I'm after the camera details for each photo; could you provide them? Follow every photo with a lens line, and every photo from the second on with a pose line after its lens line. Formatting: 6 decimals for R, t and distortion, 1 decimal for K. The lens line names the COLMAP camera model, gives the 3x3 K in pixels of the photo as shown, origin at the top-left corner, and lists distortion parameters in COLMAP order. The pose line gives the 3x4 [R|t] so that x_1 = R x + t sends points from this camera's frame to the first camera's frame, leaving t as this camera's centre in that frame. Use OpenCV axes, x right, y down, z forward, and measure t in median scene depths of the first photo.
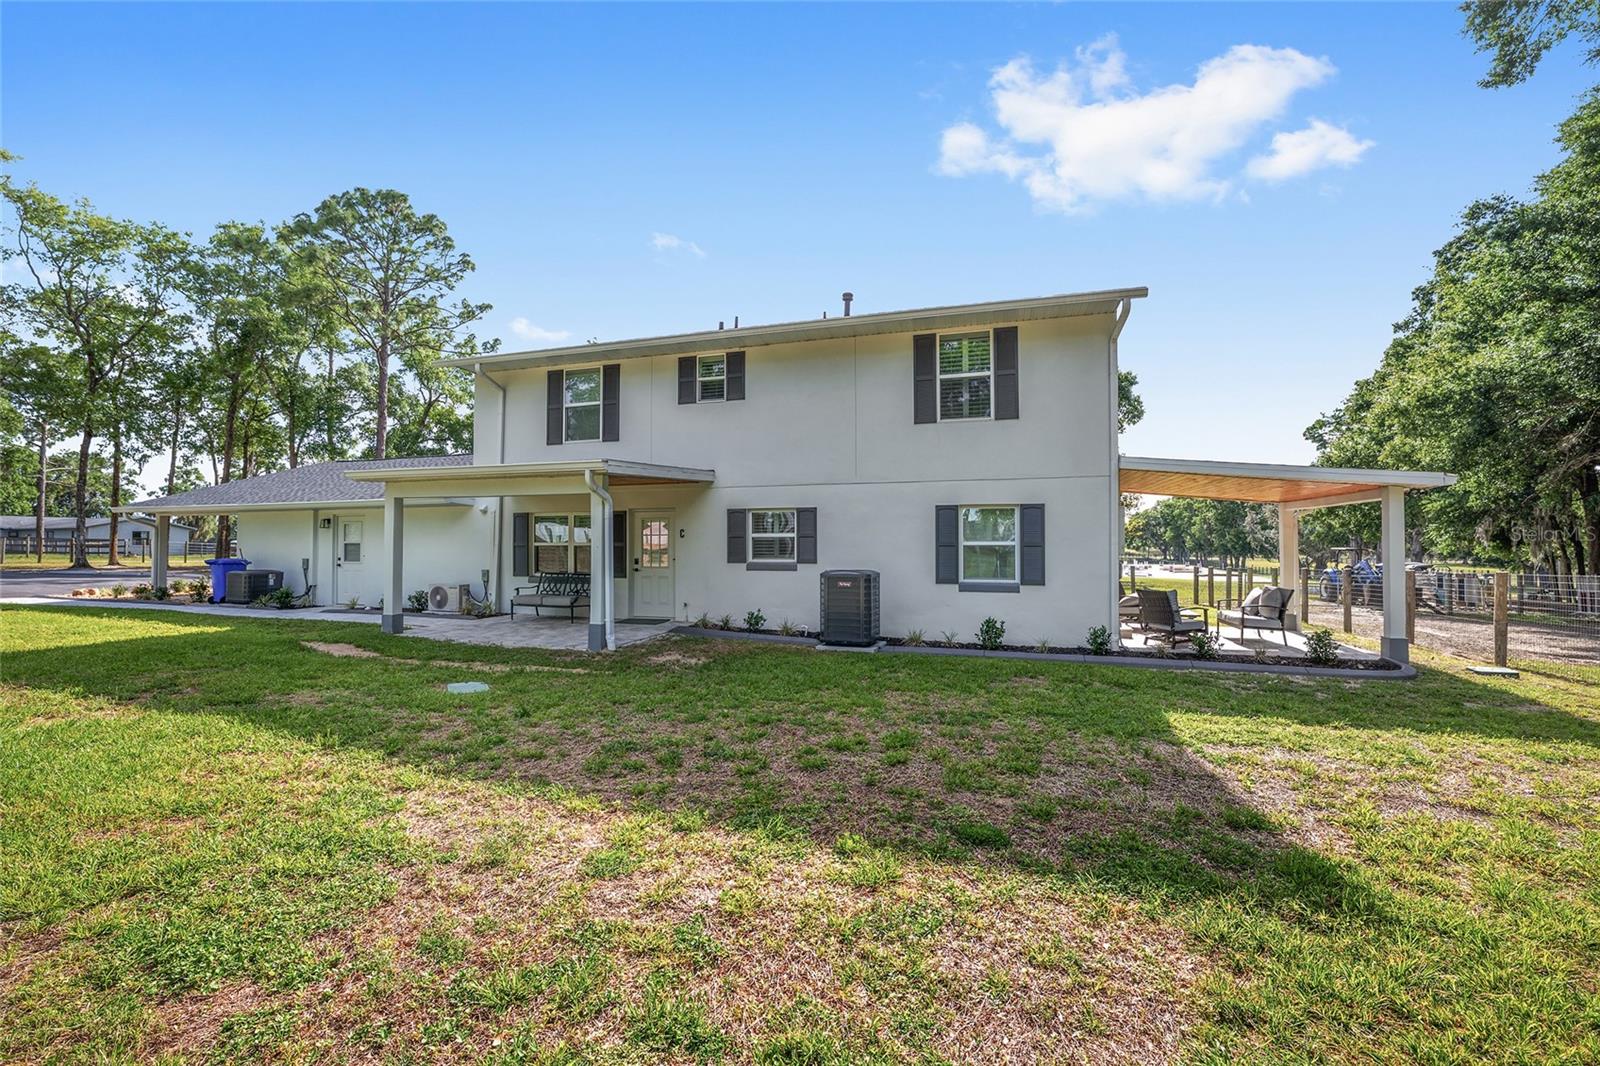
lens RADIAL K [[643.4, 0, 796.5], [0, 643.4, 531.8], [0, 0, 1]] dist [-0.020403, 0.000752]
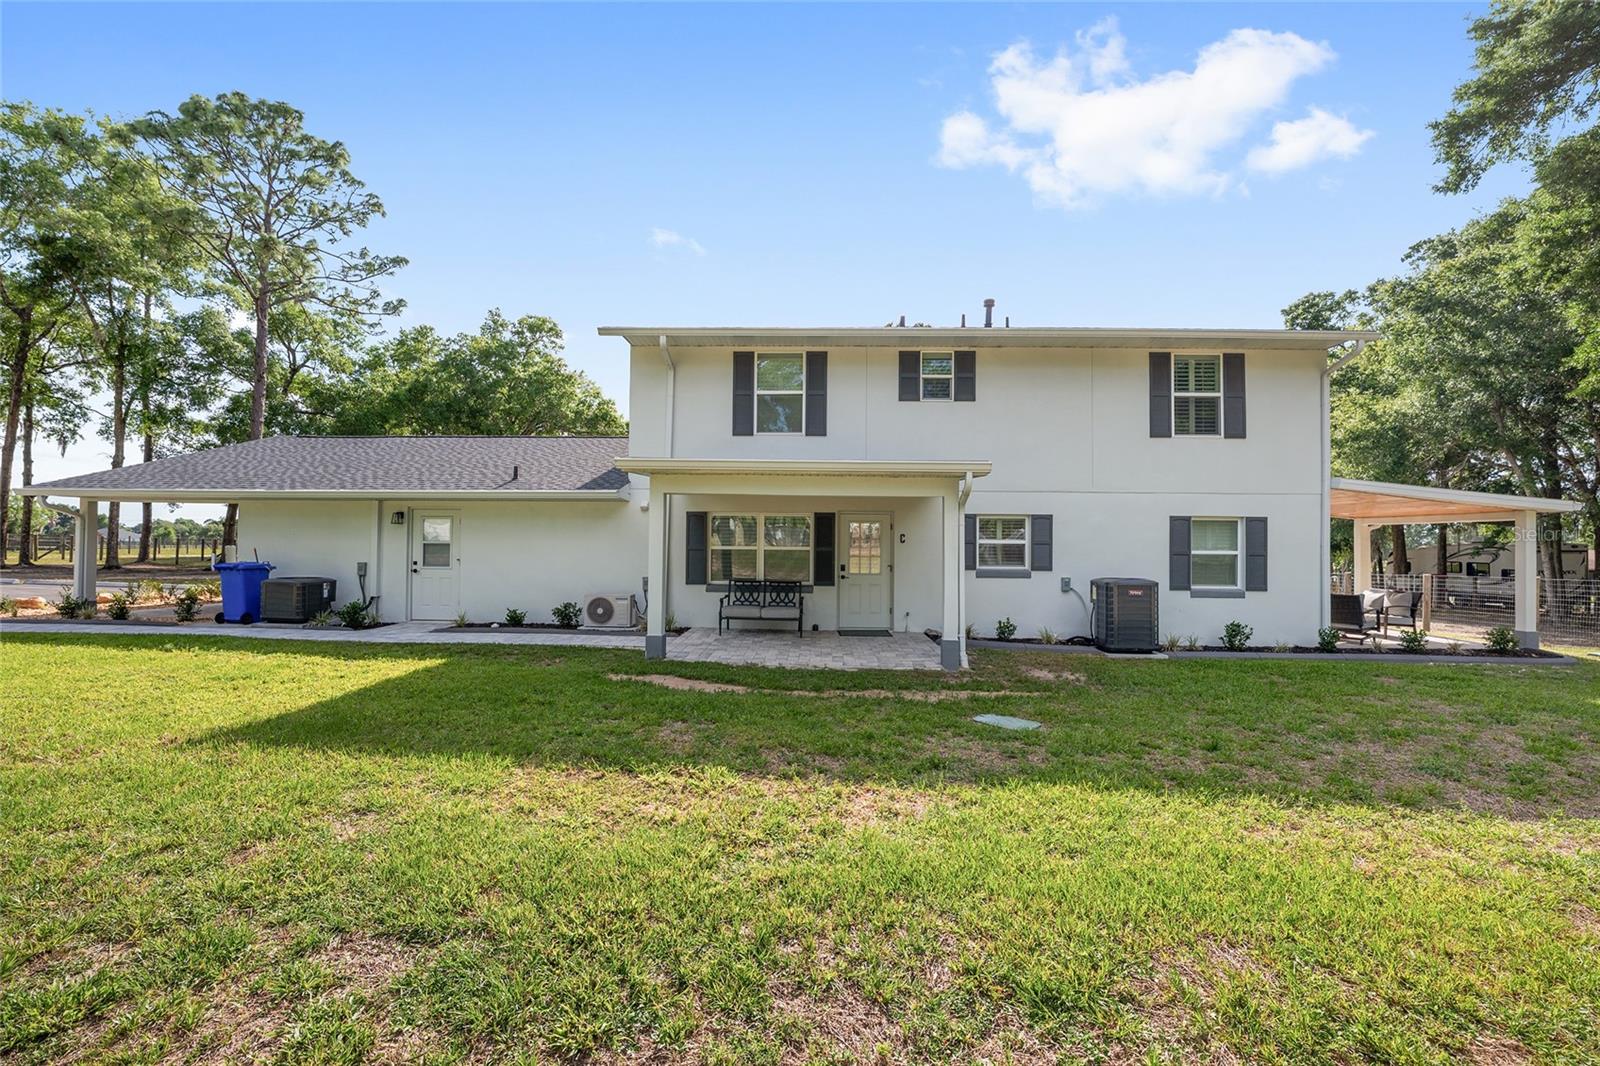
lens RADIAL K [[643.4, 0, 797.5], [0, 643.4, 533.3], [0, 0, 1]] dist [-0.020403, 0.000752]
pose [[0.964811, 0.014245, 0.262560, -0.558985], [-0.015863, 0.999866, 0.004043, -0.006356], [-0.262467, -0.008065, 0.964907, 0.129083]]
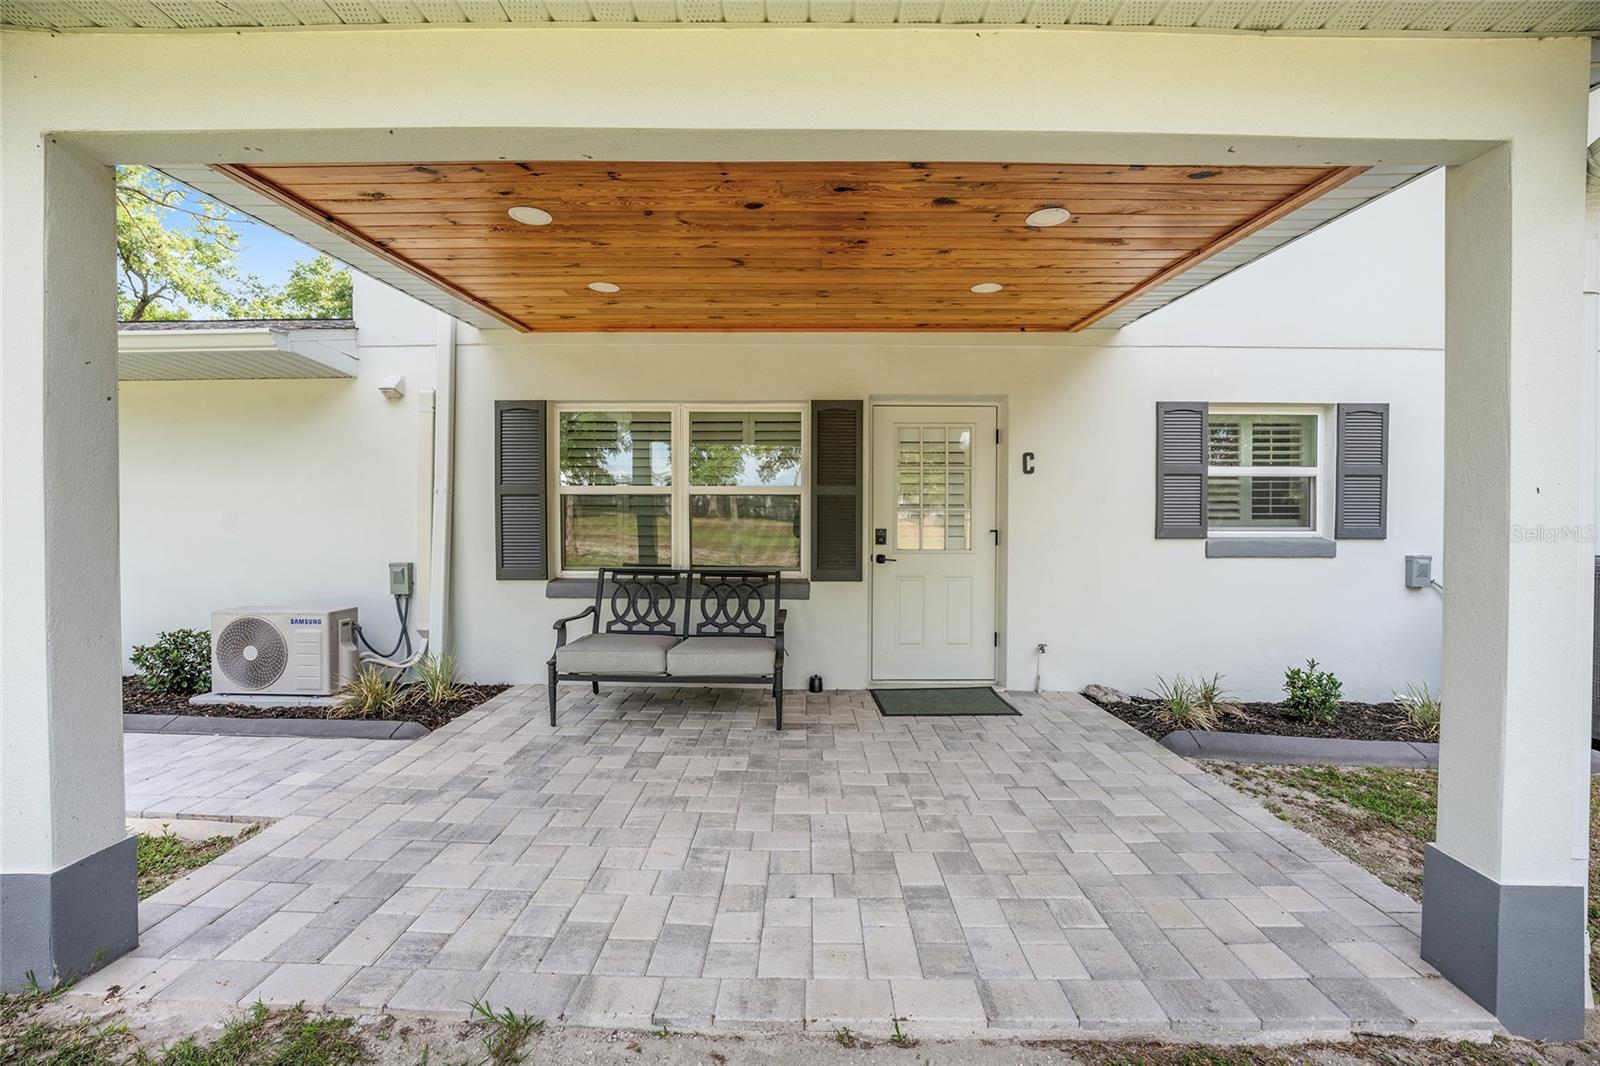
lens RADIAL K [[643.4, 0, 803.3], [0, 643.4, 531.5], [0, 0, 1]] dist [-0.020403, 0.000752]
pose [[0.958663, -0.003738, 0.284518, -0.404860], [-0.010107, 0.998835, 0.047177, 0.025831], [-0.284363, -0.048103, 0.957509, 0.652970]]
